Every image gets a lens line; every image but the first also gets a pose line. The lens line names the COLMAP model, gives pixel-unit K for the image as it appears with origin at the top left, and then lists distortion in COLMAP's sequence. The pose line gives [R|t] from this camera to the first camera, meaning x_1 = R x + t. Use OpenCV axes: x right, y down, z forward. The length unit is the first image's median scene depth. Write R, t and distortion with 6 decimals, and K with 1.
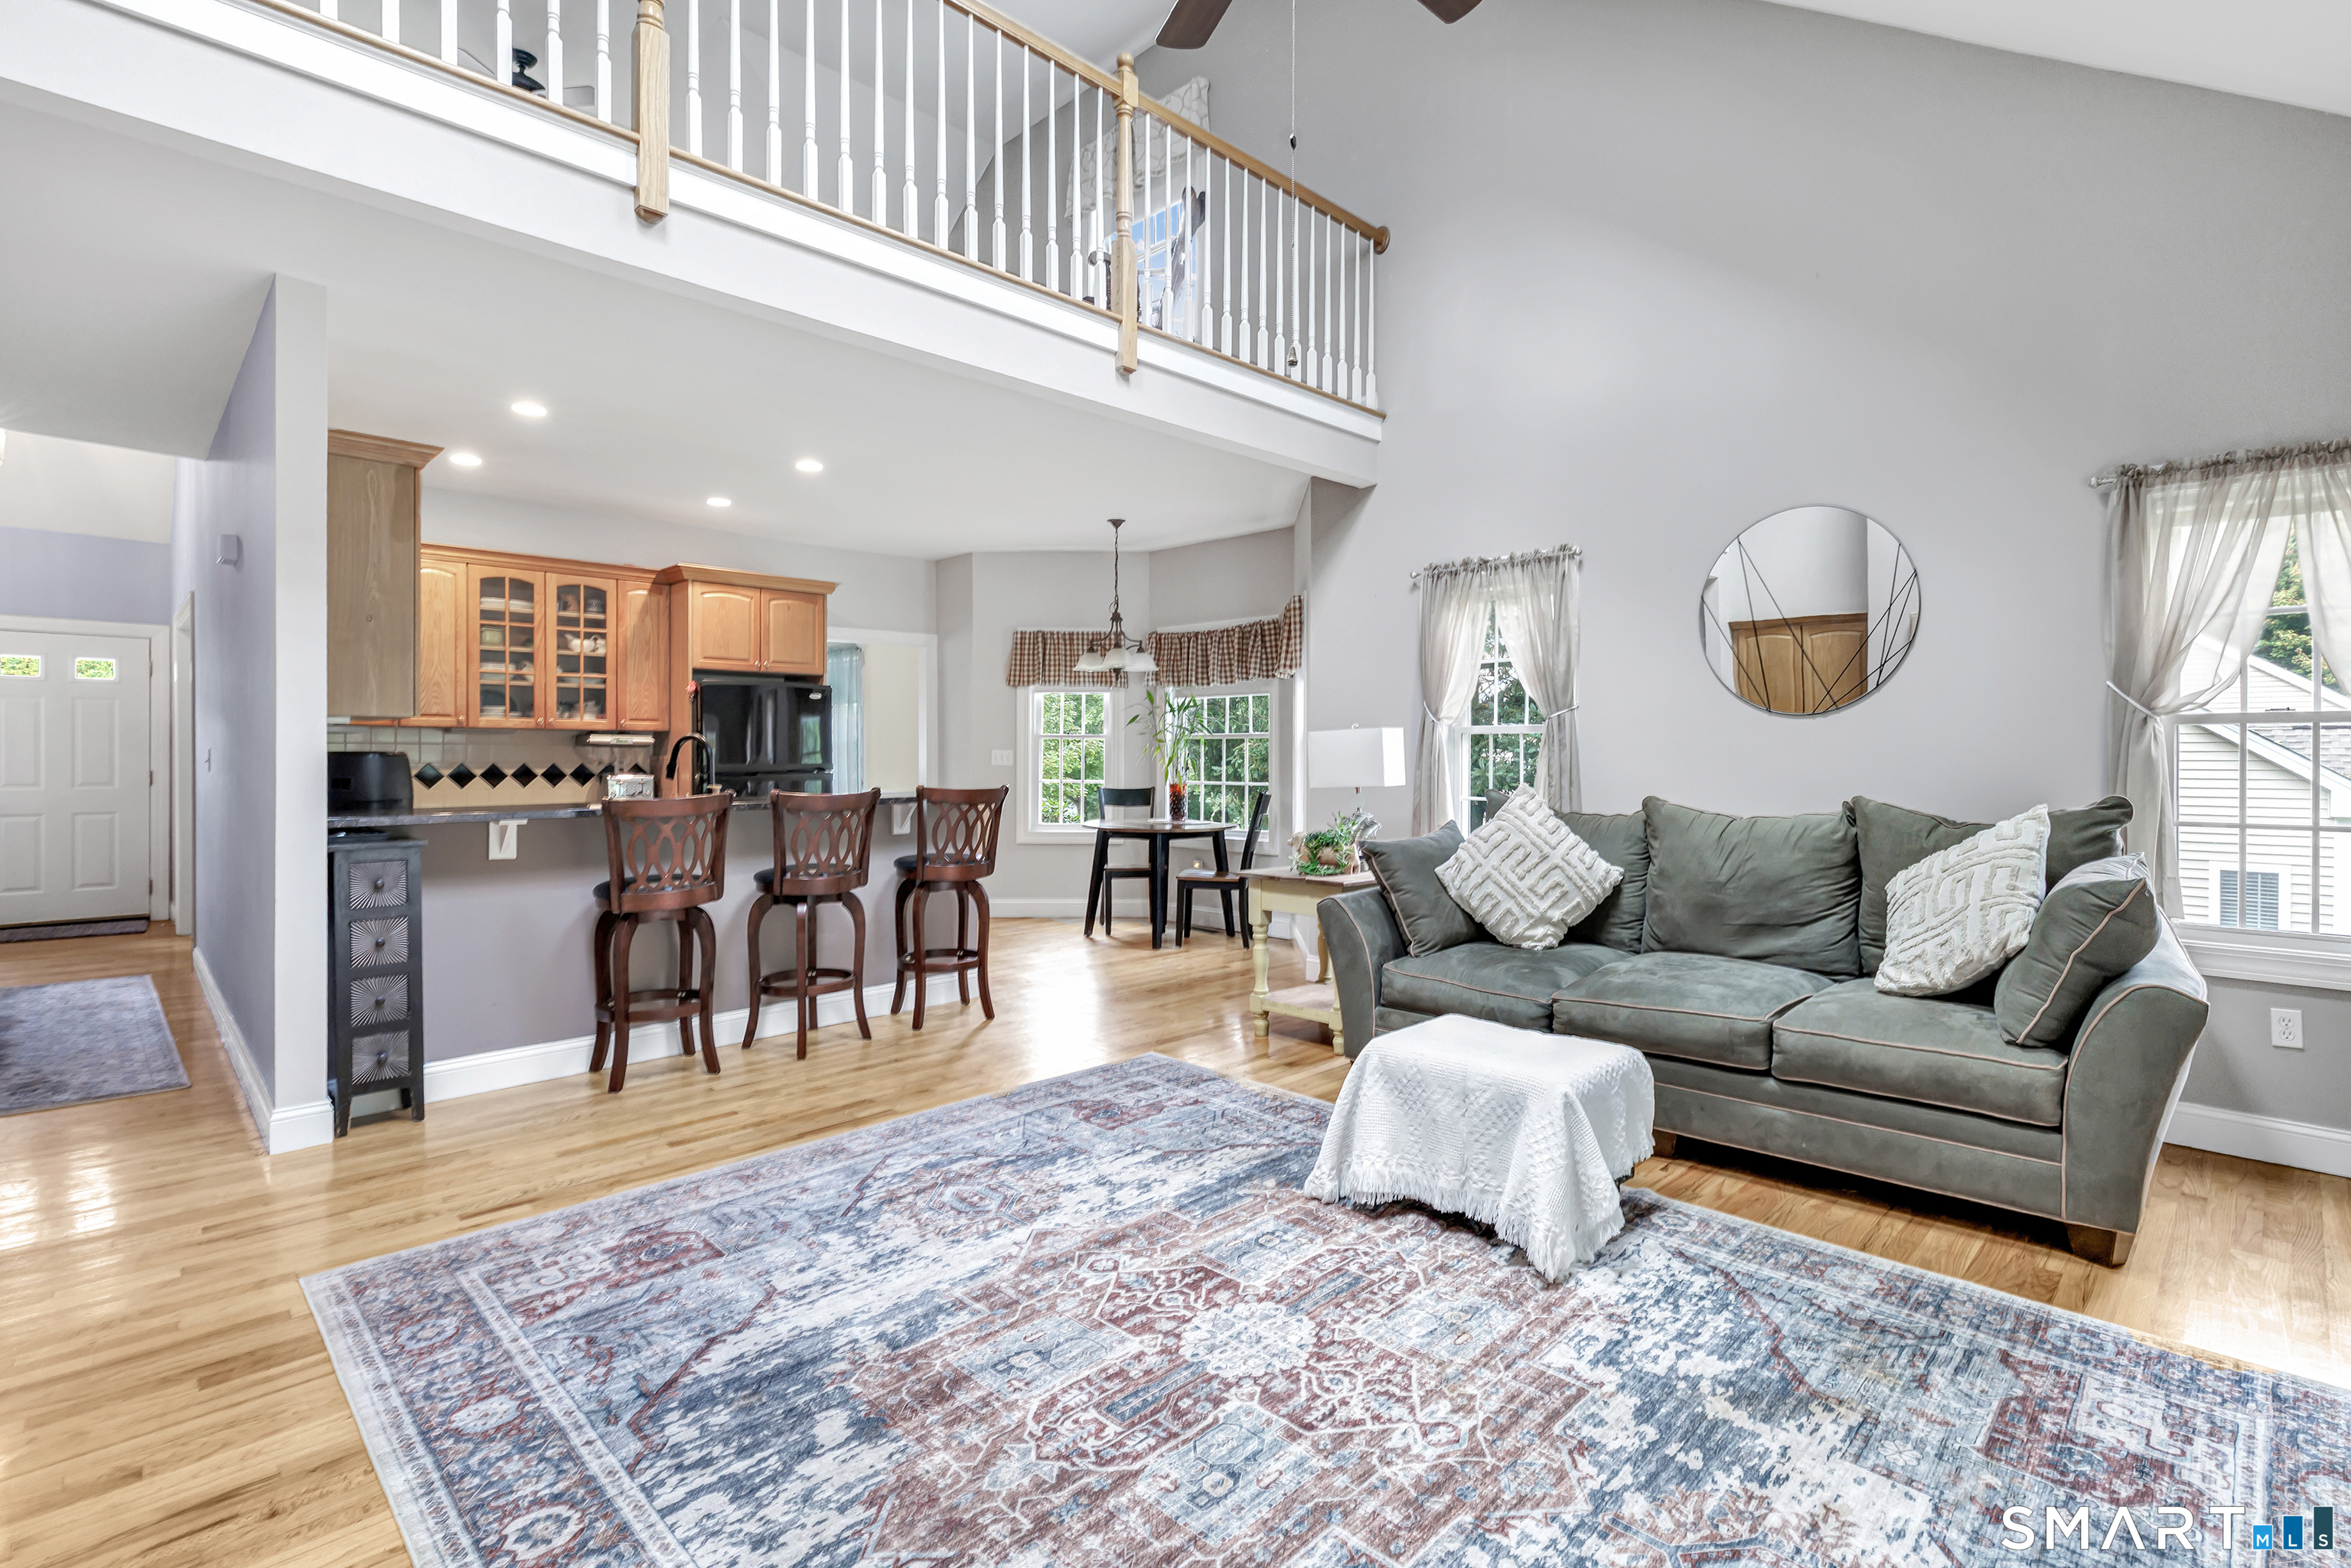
lens RADIAL K [[1113.3, 0, 1254.8], [0, 1113.3, 757.6], [0, 0, 1]] dist [0.000853, 0.001447]
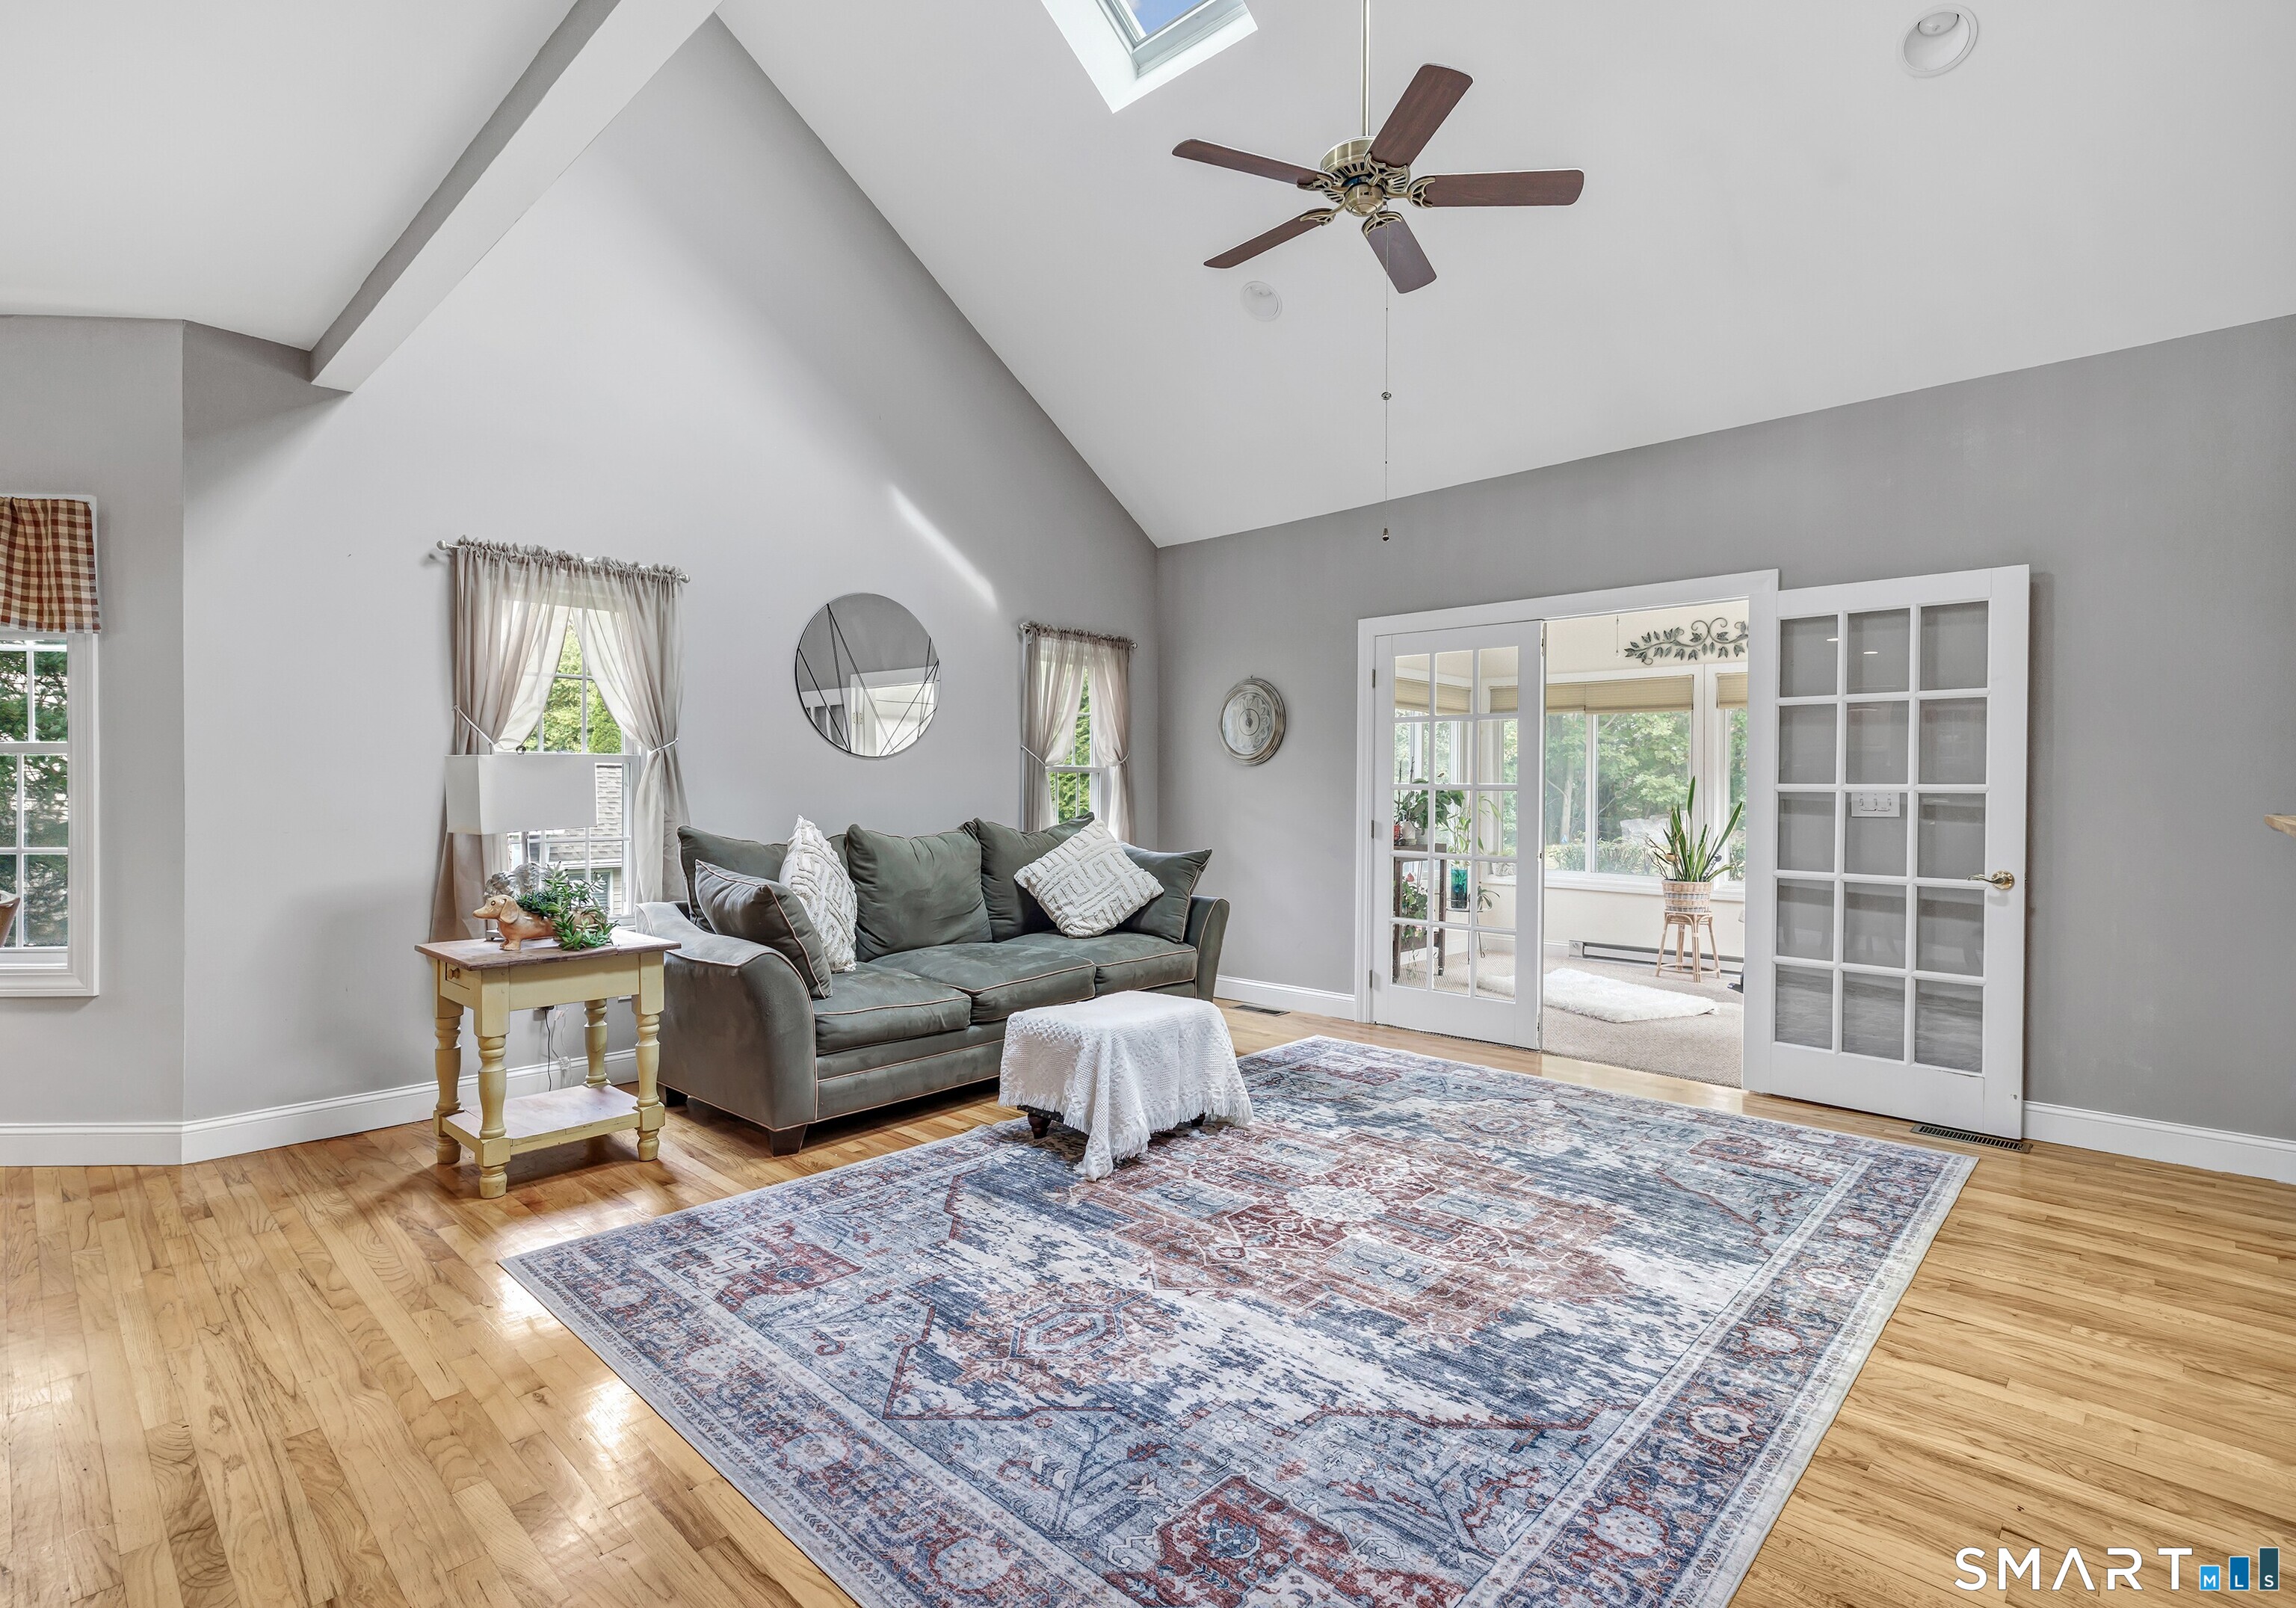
lens RADIAL K [[1115.1, 0, 1148.0], [0, 1115.1, 804.0], [0, 0, 1]] dist [-0.003268, -0.000271]
pose [[-0.009485, -0.011504, 0.999889, -1.248892], [0.001778, 0.999932, 0.011521, 0.000813], [-0.999953, 0.001887, -0.009464, 1.110242]]
